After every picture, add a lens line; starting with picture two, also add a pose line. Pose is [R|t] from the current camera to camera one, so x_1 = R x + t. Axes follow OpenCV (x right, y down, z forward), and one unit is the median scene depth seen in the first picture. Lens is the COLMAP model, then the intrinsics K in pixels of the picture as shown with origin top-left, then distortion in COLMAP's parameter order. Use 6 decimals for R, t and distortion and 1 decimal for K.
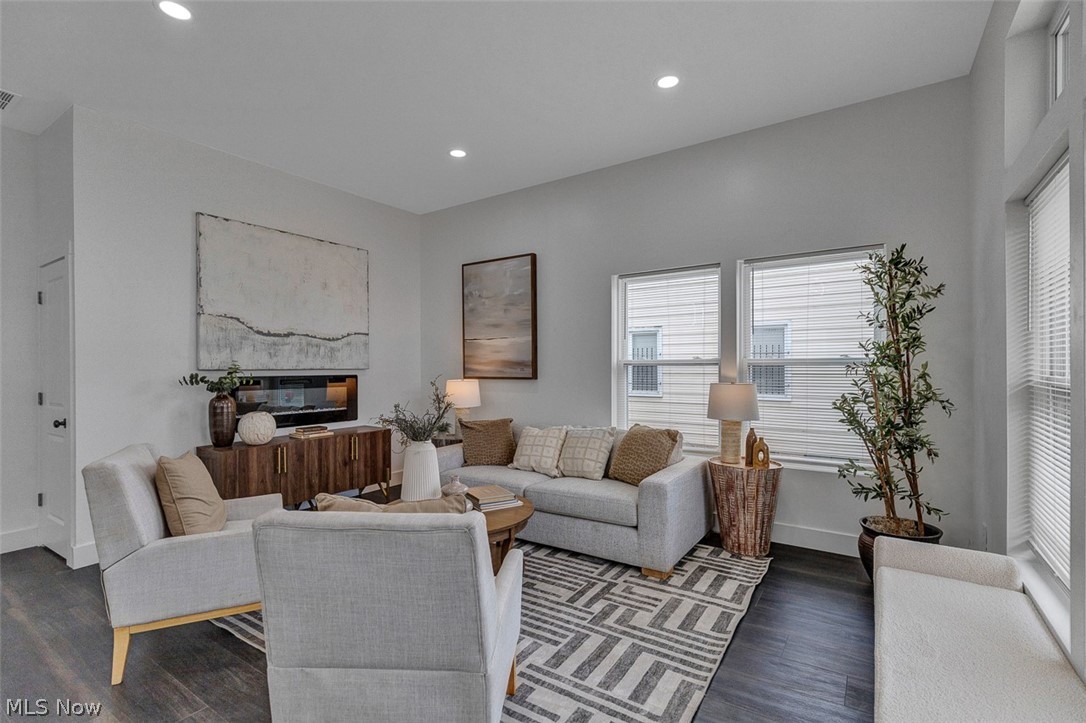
lens RADIAL K [[493.2, 0, 541.4], [0, 493.2, 365.5], [0, 0, 1]] dist [0.011373, -0.004936]
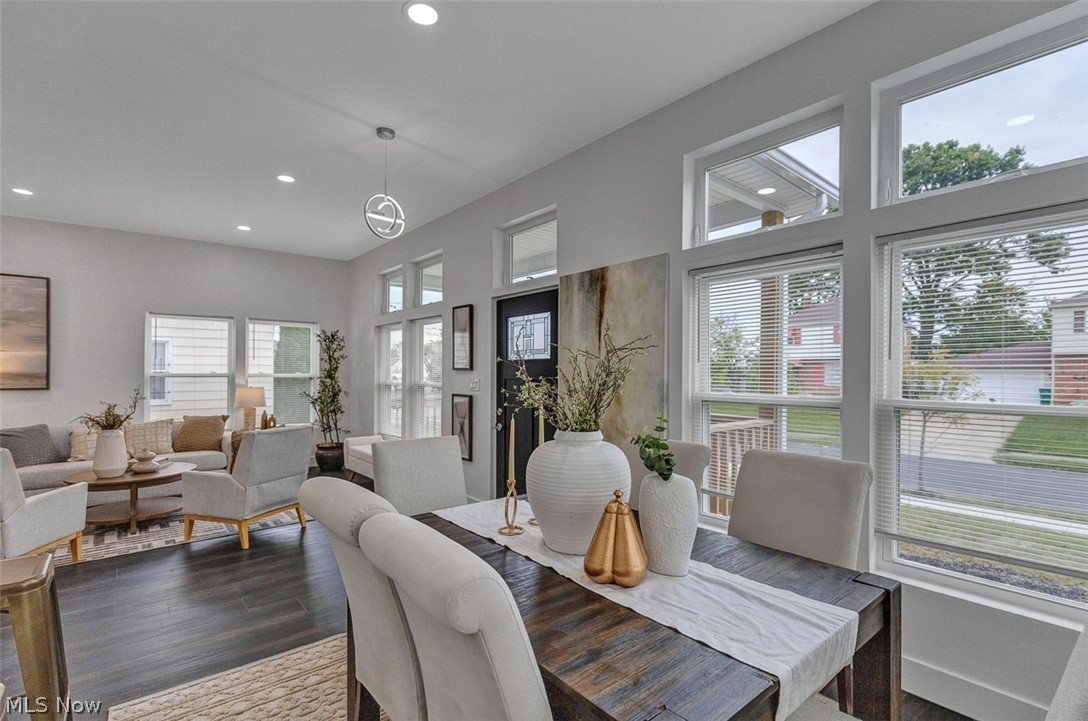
lens RADIAL K [[494.2, 0, 544.3], [0, 494.2, 371.4], [0, 0, 1]] dist [0.011373, -0.004936]
pose [[0.270844, 0.010500, 0.962566, -1.004178], [-0.006928, 0.999936, -0.008958, -0.013965], [-0.962598, -0.004243, 0.270899, -0.497884]]
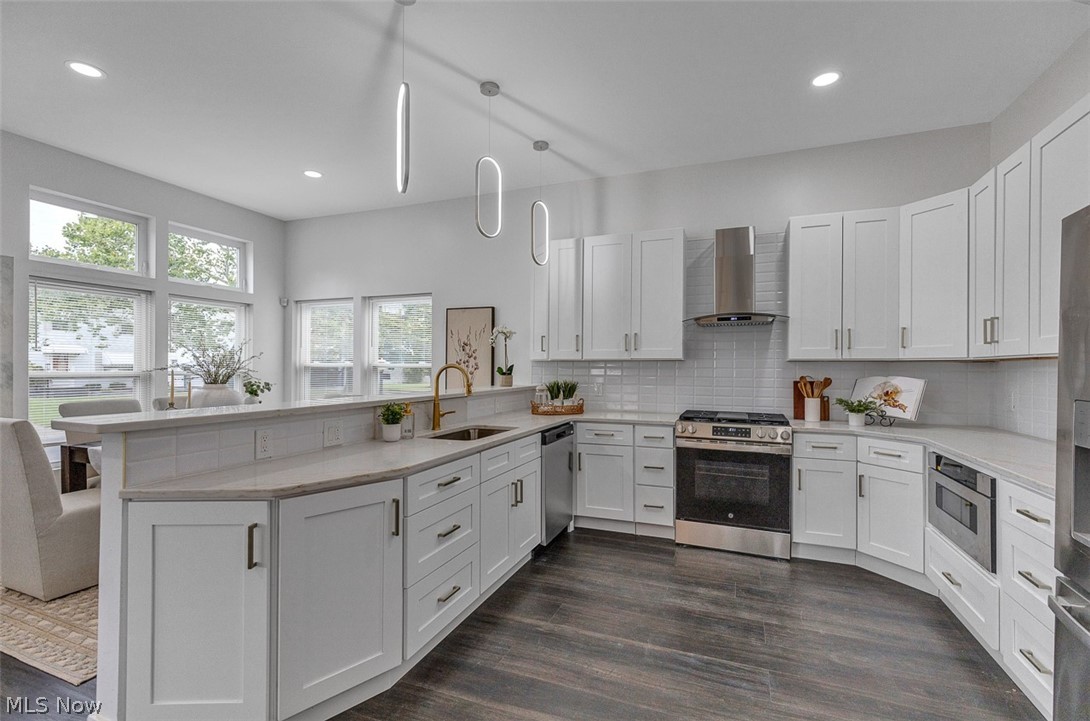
lens RADIAL K [[495.1, 0, 548.1], [0, 495.1, 366.2], [0, 0, 1]] dist [0.011373, -0.004936]
pose [[-0.976571, 0.000906, -0.215193, -1.001650], [0.001279, 0.999998, -0.001595, 0.003636], [0.215192, -0.001833, -0.976570, 0.713287]]
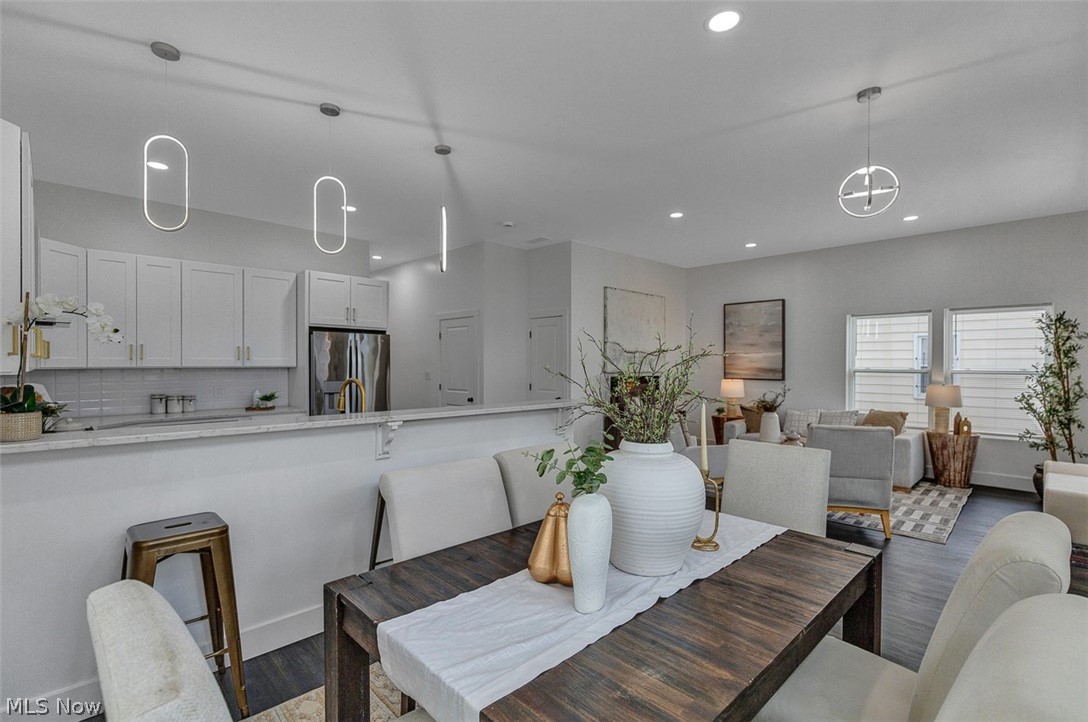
lens RADIAL K [[494.2, 0, 540.2], [0, 494.2, 363.3], [0, 0, 1]] dist [0.011373, -0.004936]
pose [[0.980251, 0.008678, -0.197569, -0.570748], [-0.008132, 0.999961, 0.003572, -0.031223], [0.197592, -0.001895, 0.980282, -0.842100]]
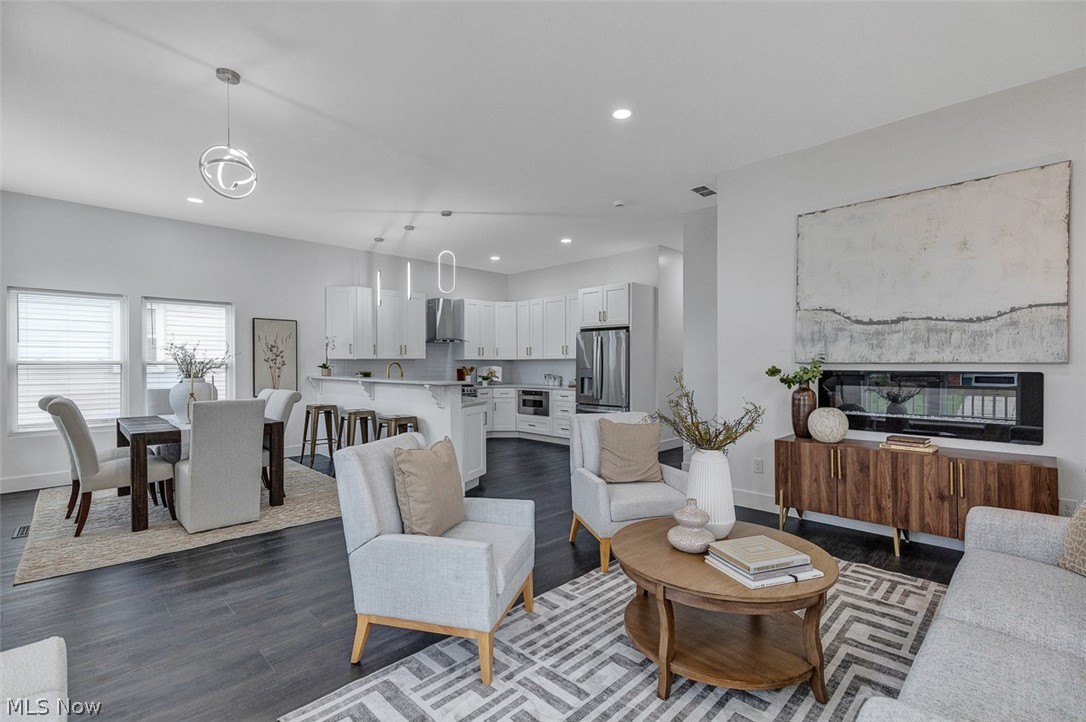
lens RADIAL K [[493.2, 0, 548.4], [0, 493.2, 366.8], [0, 0, 1]] dist [0.011373, -0.004936]
pose [[-0.189265, 0.011321, -0.981861, 0.461867], [0.006300, 0.999927, 0.010315, 0.002551], [0.981906, -0.004233, -0.189323, 0.672836]]
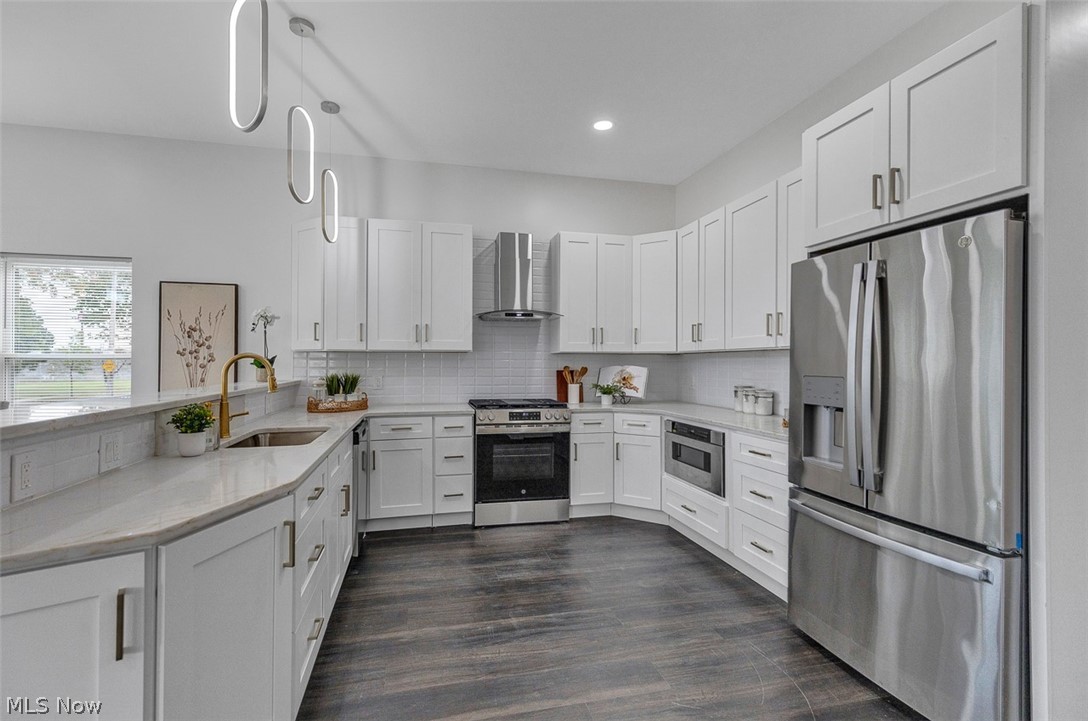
lens RADIAL K [[494.2, 0, 537.3], [0, 494.2, 360.6], [0, 0, 1]] dist [0.011373, -0.004936]
pose [[-0.677795, 0.001279, -0.735250, -0.799569], [0.002645, 0.999996, -0.000699, 0.010084], [0.735246, -0.002418, -0.677796, 0.601872]]
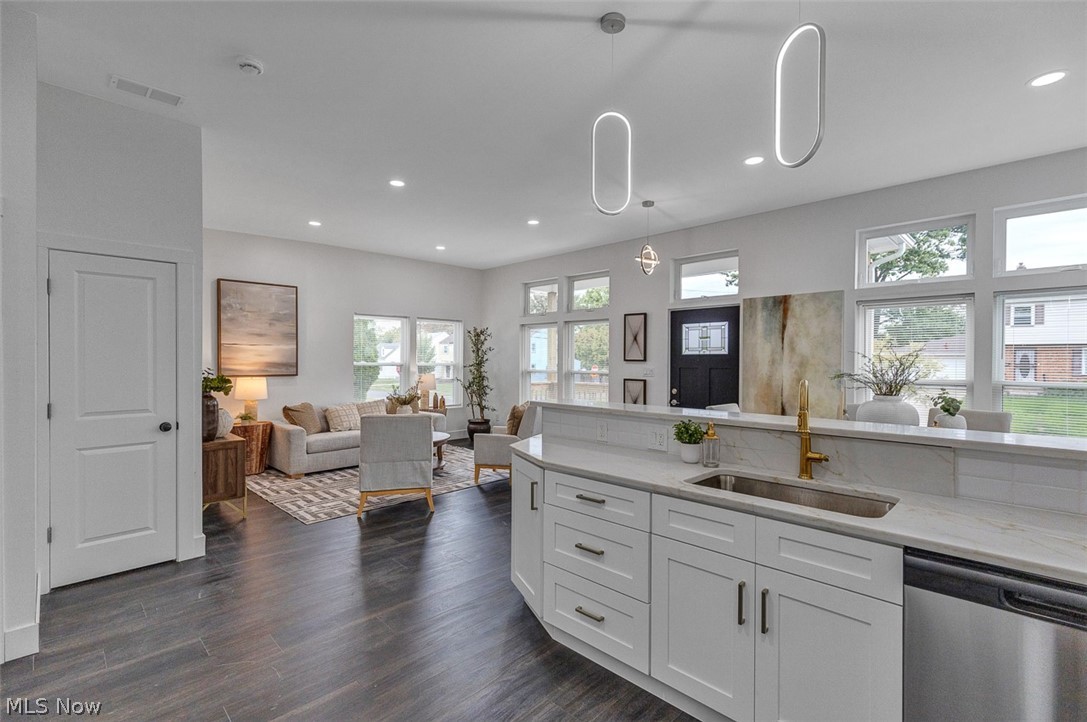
lens RADIAL K [[493.7, 0, 542.6], [0, 493.7, 362.7], [0, 0, 1]] dist [0.011373, -0.004936]
pose [[0.188221, 0.002130, 0.982124, -1.596577], [-0.008369, 0.999965, -0.000565, -0.018242], [-0.982091, -0.008113, 0.188232, 0.051603]]
